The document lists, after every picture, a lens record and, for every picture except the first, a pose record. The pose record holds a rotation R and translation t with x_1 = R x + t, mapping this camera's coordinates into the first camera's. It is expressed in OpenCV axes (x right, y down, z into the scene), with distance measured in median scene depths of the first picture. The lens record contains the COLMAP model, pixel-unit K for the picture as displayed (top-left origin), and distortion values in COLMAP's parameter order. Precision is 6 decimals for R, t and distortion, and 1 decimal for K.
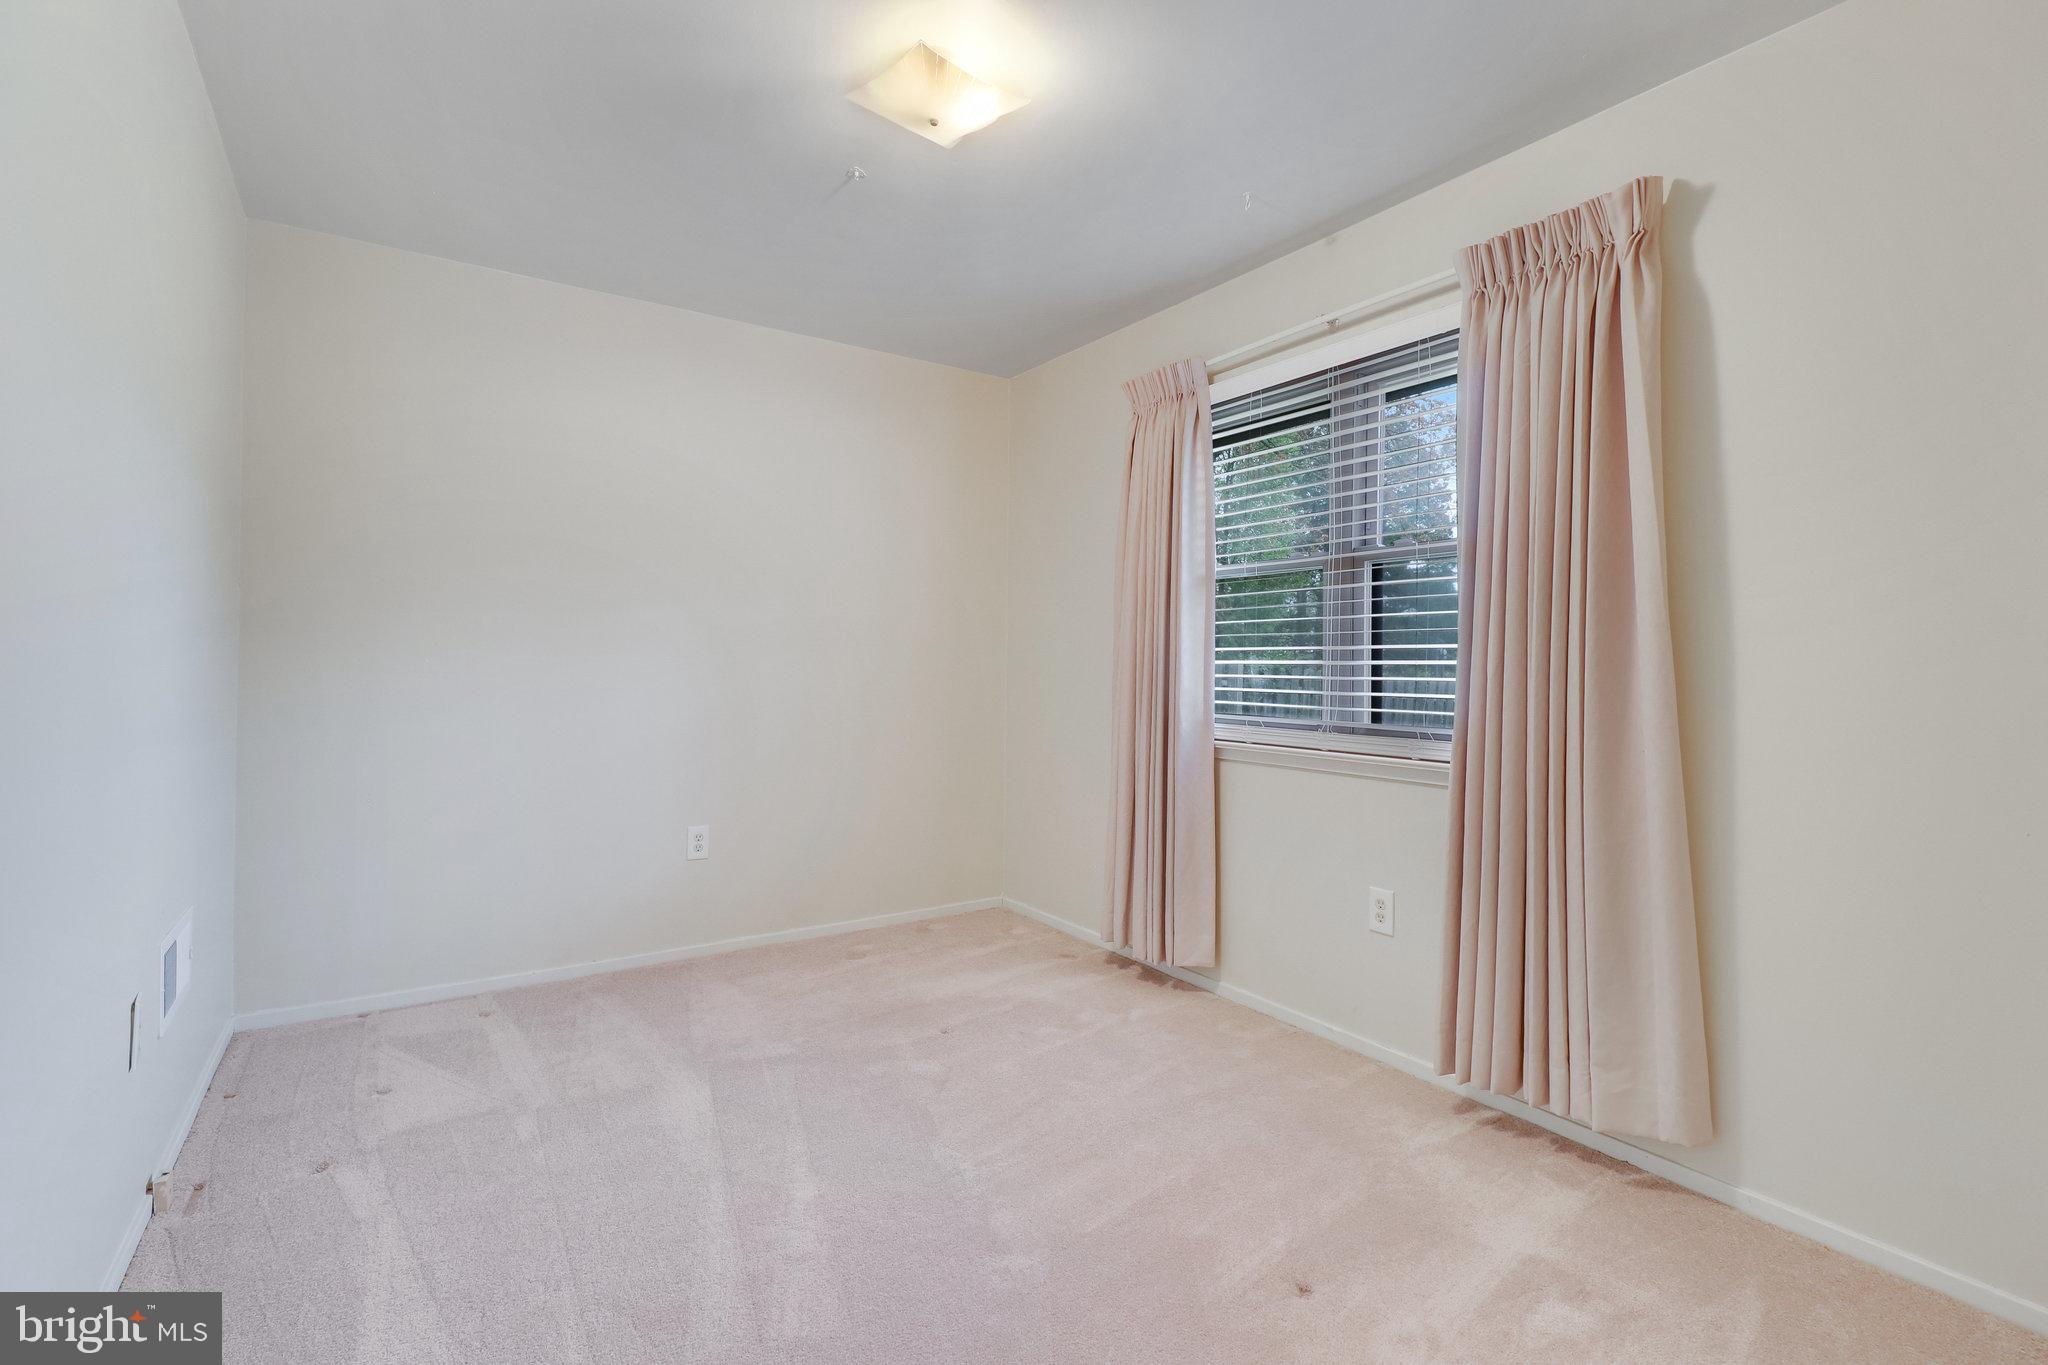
lens RADIAL K [[956.5, 0, 1019.6], [0, 956.5, 679.2], [0, 0, 1]] dist [0.000488, -0.000270]
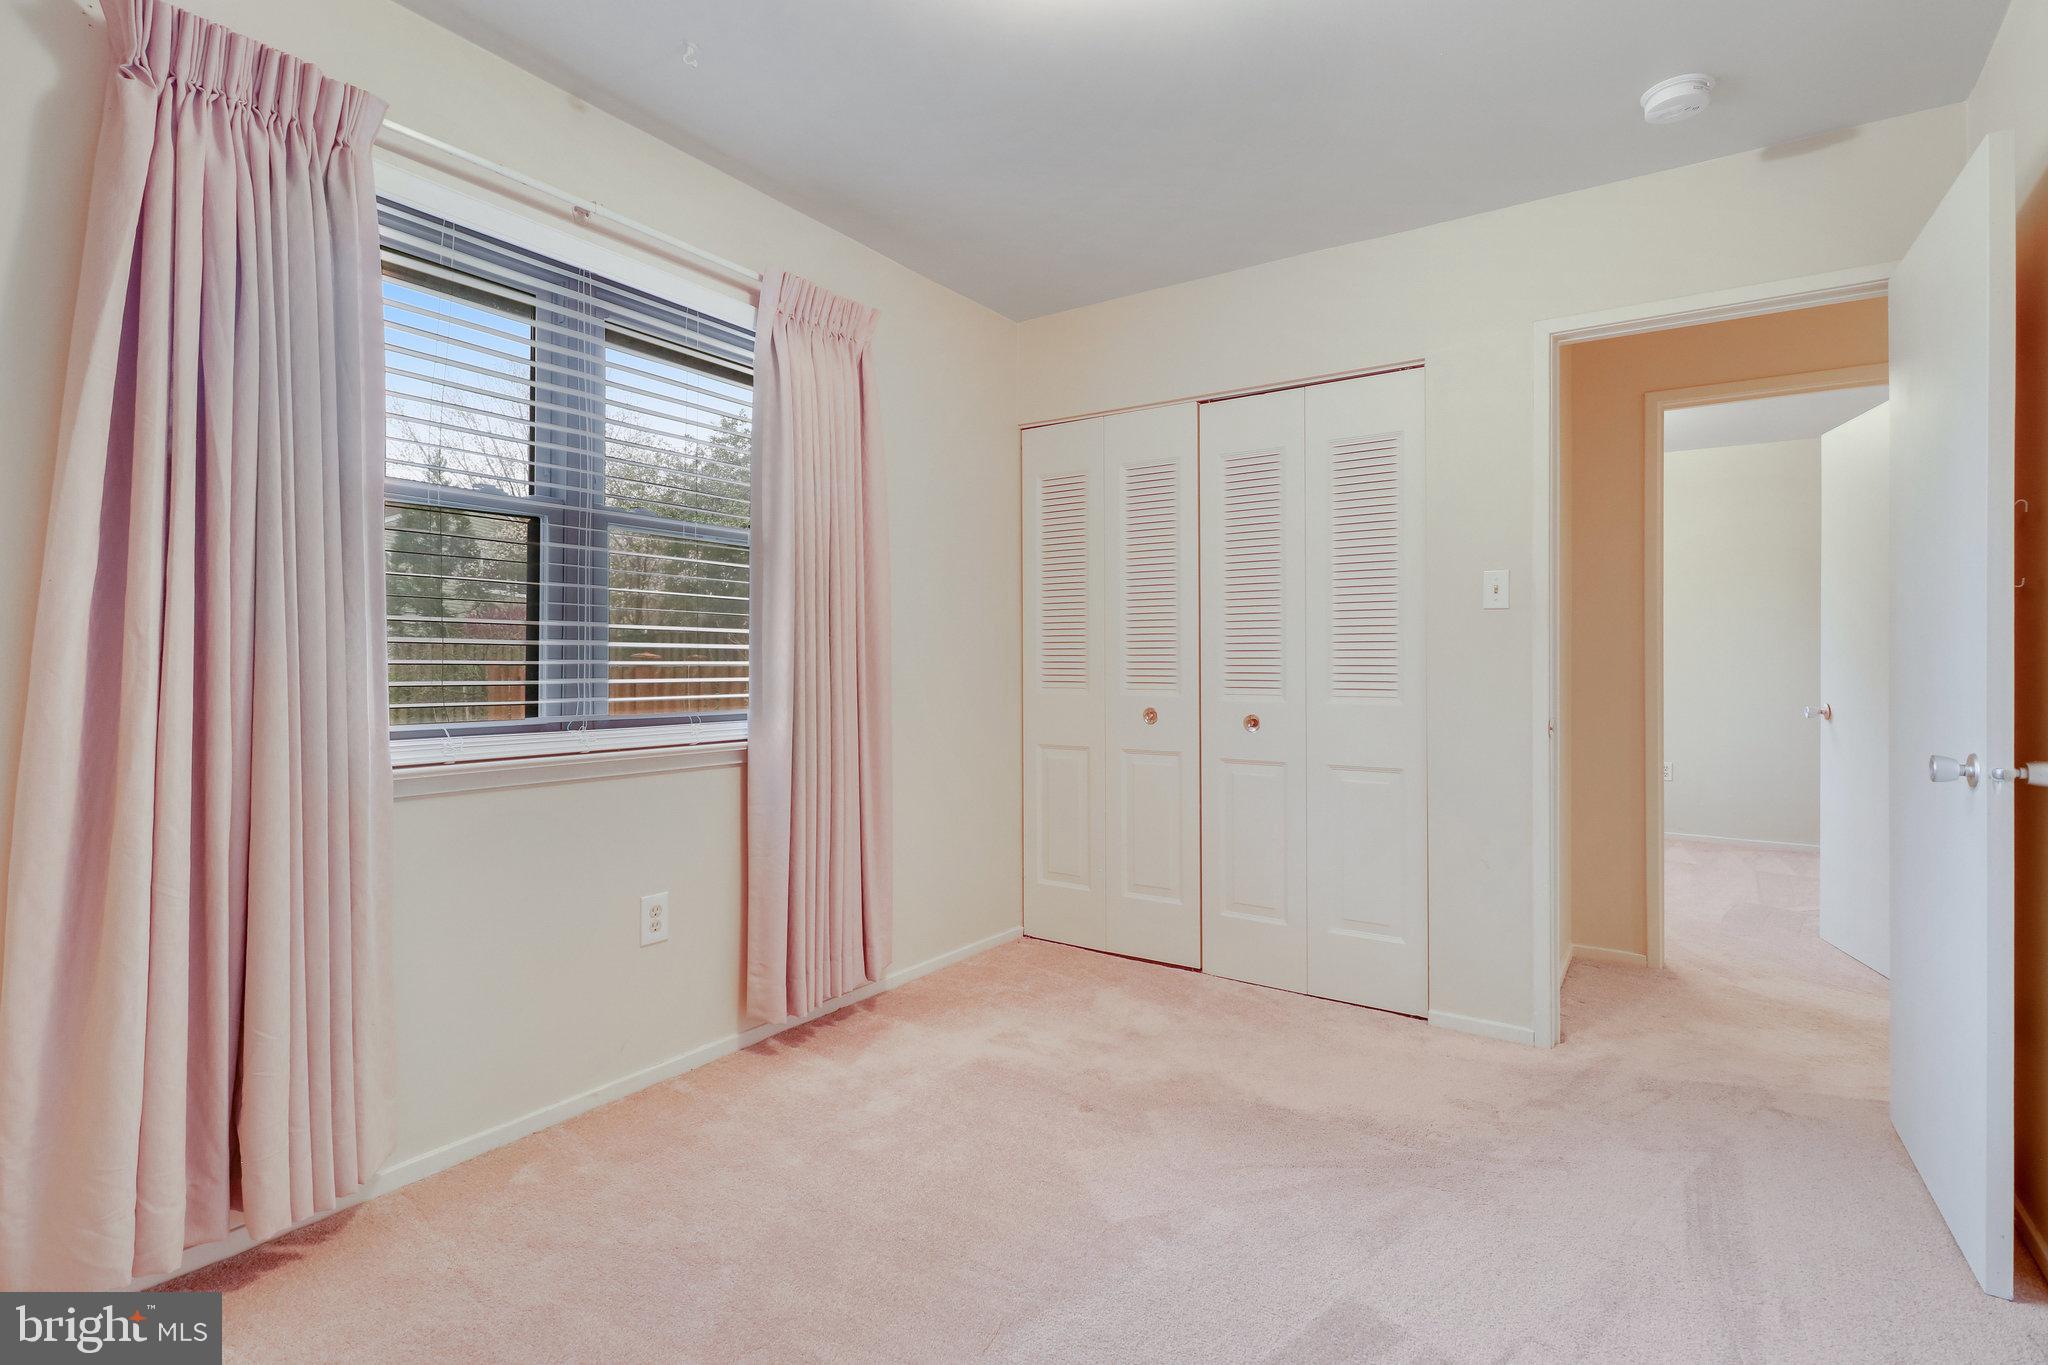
lens RADIAL K [[956.5, 0, 1018.2], [0, 956.5, 671.7], [0, 0, 1]] dist [0.000488, -0.000270]
pose [[-0.384411, -0.027652, 0.922748, -0.588005], [-0.006829, 0.999609, 0.027111, -0.018634], [-0.923137, 0.004120, -0.384450, 1.038007]]
